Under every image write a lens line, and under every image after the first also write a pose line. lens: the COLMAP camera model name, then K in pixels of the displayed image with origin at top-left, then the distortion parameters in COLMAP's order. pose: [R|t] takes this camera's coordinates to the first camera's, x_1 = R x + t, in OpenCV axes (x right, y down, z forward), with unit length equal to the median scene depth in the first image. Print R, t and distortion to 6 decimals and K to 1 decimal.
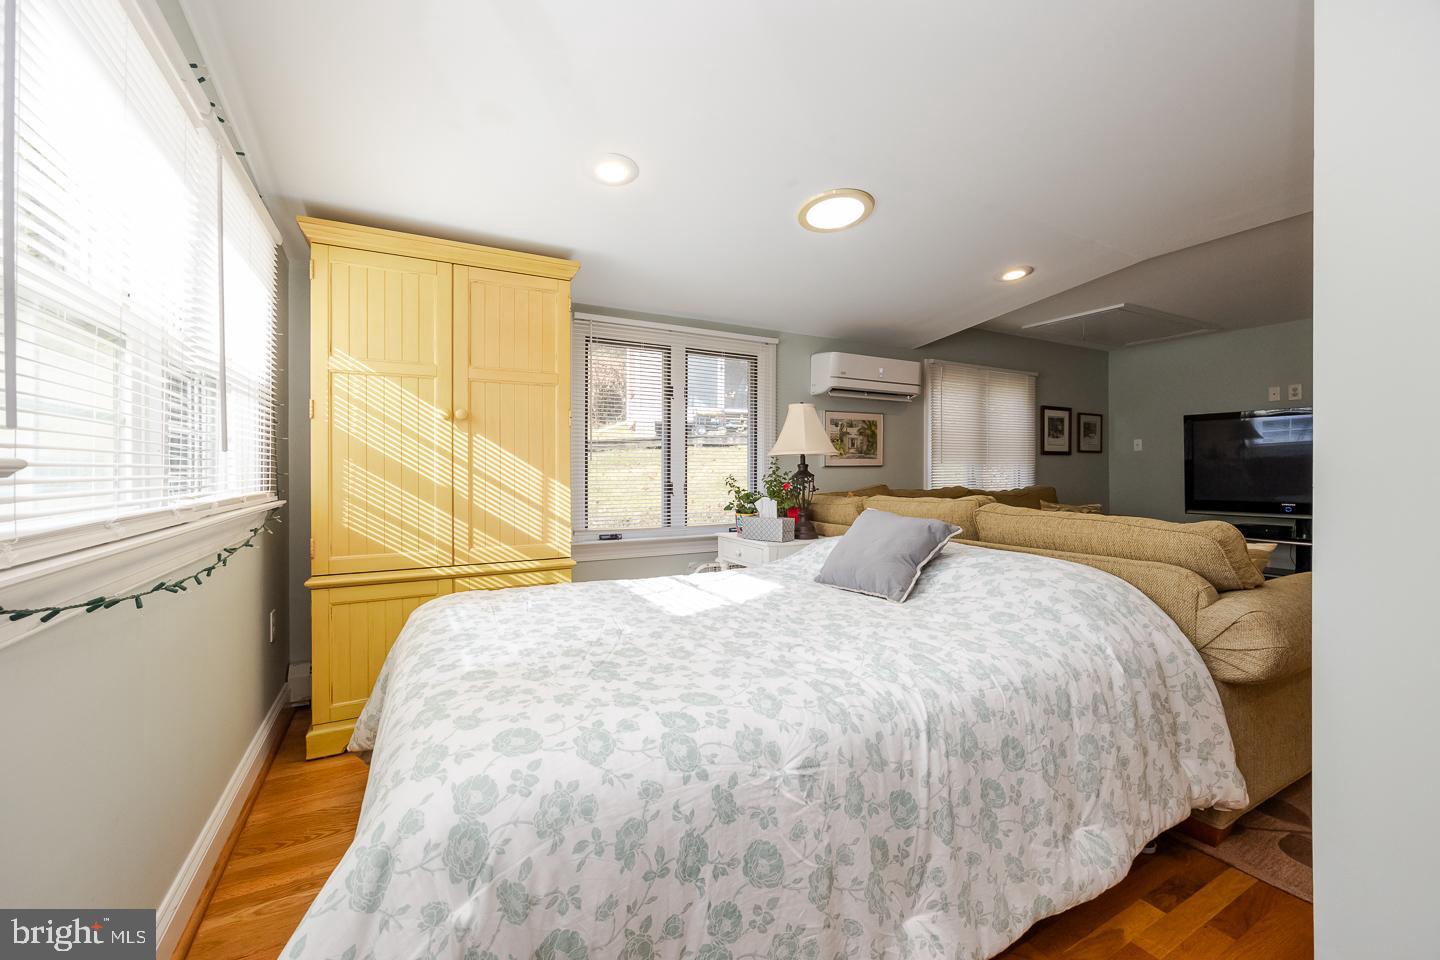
lens RADIAL K [[570.3, 0, 717.9], [0, 570.3, 466.9], [0, 0, 1]] dist [-0.007823, -0.000052]
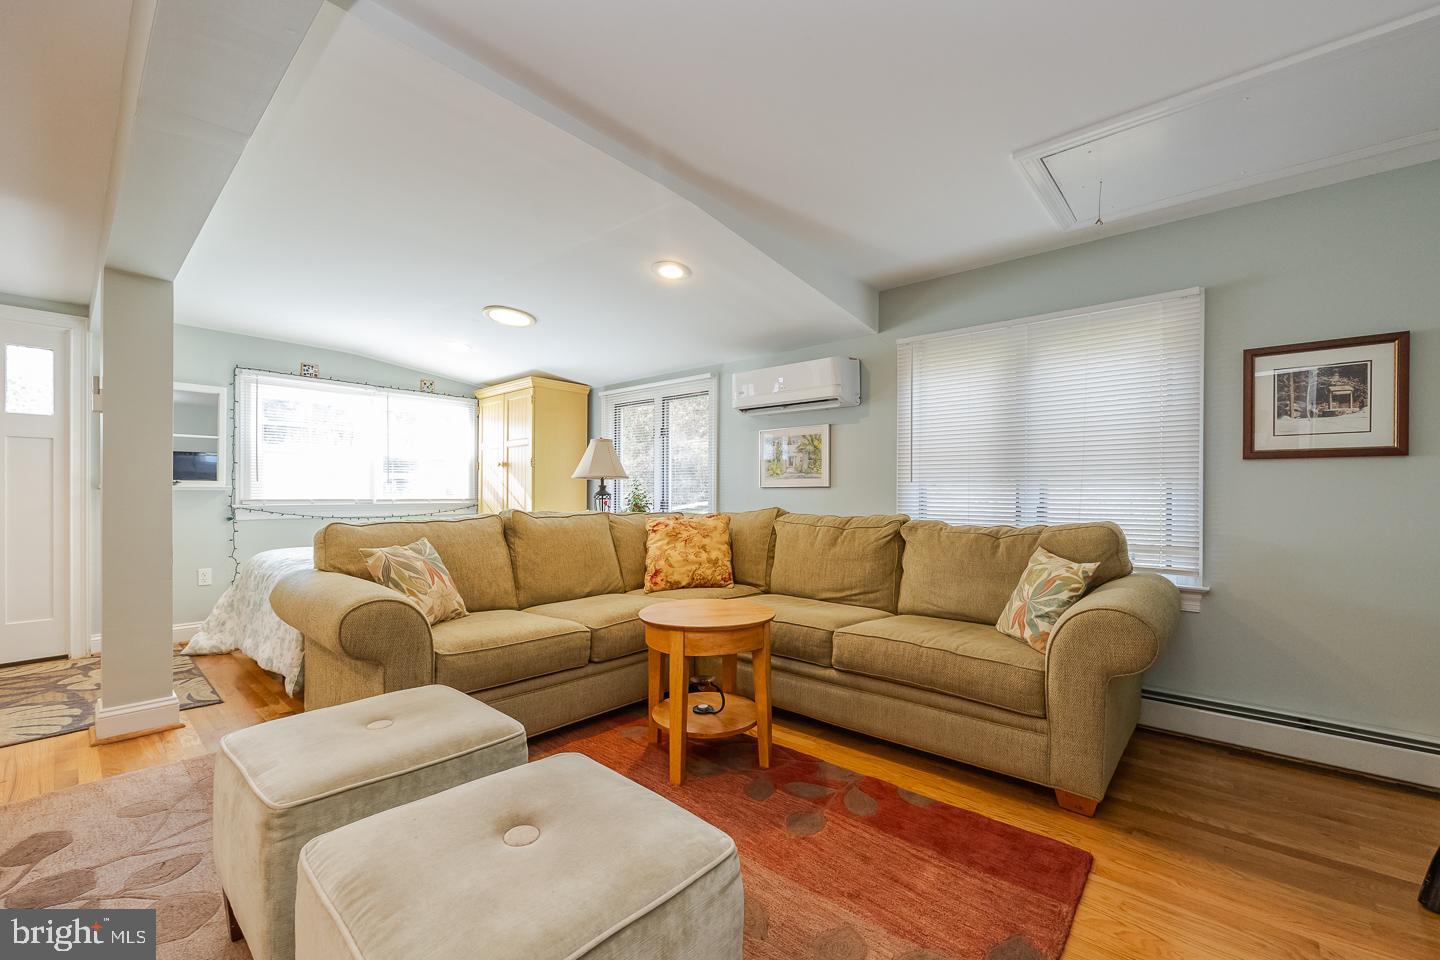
lens RADIAL K [[597.6, 0, 724.1], [0, 597.6, 491.8], [0, 0, 1]] dist [-0.000055, 0.000132]
pose [[0.356788, -0.001528, -0.934184, 1.844744], [-0.004627, 0.999984, -0.003402, 0.016223], [0.934174, 0.005536, 0.356775, 0.954848]]
